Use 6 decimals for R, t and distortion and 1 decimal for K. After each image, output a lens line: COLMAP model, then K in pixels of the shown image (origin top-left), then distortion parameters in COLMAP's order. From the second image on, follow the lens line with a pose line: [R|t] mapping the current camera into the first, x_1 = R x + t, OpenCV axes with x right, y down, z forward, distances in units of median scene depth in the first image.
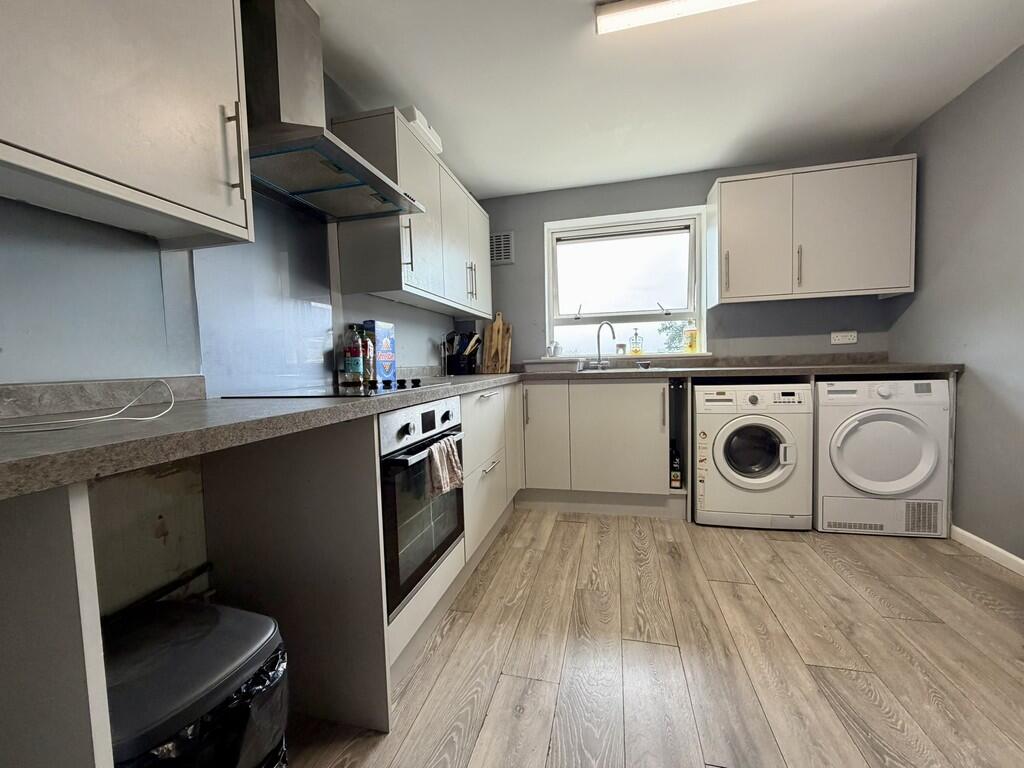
lens RADIAL K [[409.5, 0, 507.8], [0, 409.5, 385.2], [0, 0, 1]] dist [-0.000182, -0.000172]
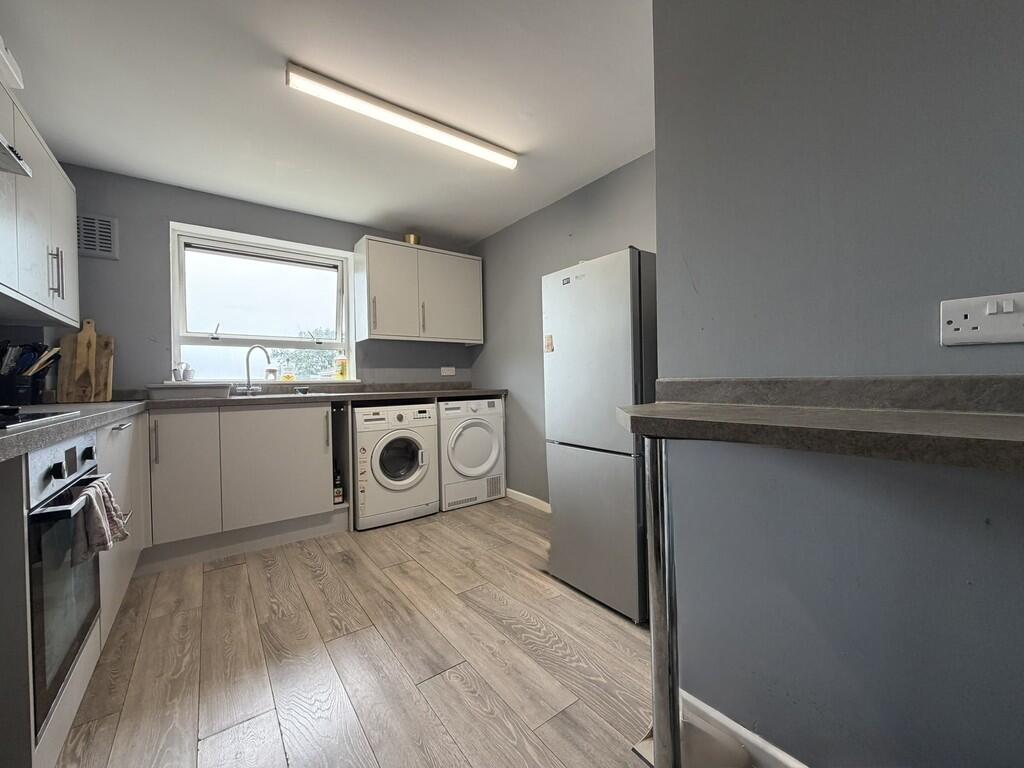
lens RADIAL K [[409.5, 0, 507.8], [0, 409.5, 385.2], [0, 0, 1]] dist [-0.000182, -0.000172]
pose [[0.637888, 0.010528, 0.770057, -0.155349], [0.042696, 0.997885, -0.049010, 0.011919], [-0.768945, 0.064141, 0.636090, -0.060597]]
